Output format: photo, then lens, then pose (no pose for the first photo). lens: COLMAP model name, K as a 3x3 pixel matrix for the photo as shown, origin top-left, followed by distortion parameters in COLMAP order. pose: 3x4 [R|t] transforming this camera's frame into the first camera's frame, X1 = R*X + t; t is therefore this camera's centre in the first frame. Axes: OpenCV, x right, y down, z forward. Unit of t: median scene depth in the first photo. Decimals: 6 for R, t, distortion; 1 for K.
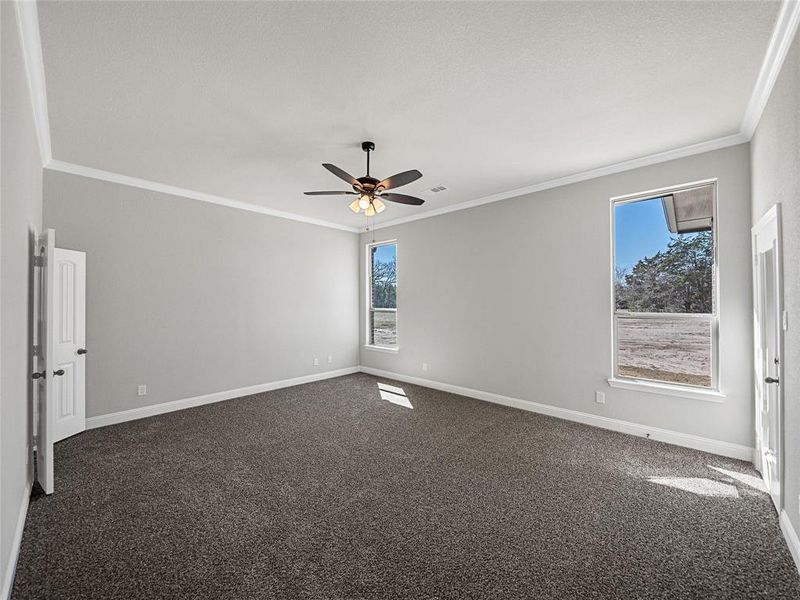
lens RADIAL K [[307.6, 0, 397.0], [0, 307.6, 301.3], [0, 0, 1]] dist [-0.000990, -0.000191]
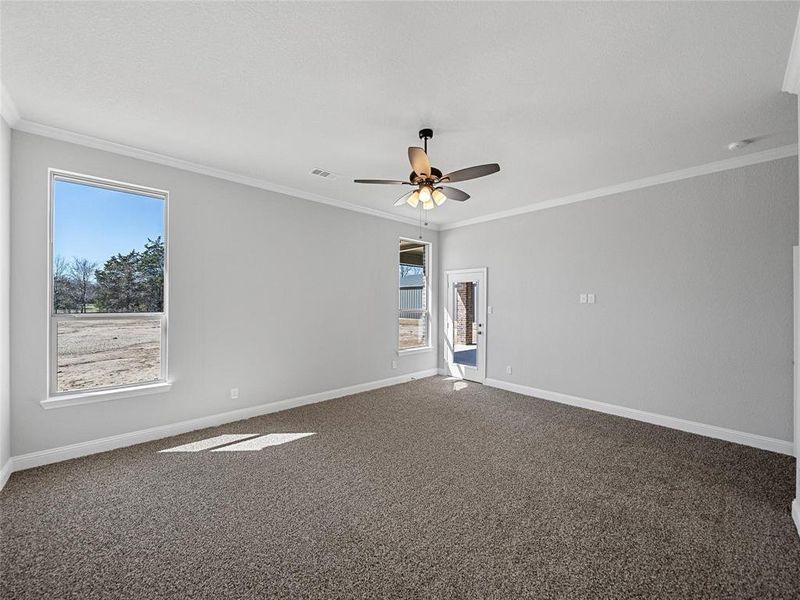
lens RADIAL K [[309.1, 0, 408.9], [0, 309.1, 302.0], [0, 0, 1]] dist [0.000783, -0.000007]
pose [[0.069070, 0.010630, 0.997555, -0.648634], [-0.012482, 0.999874, -0.009791, 0.013619], [-0.997534, -0.011775, 0.069194, 0.630664]]
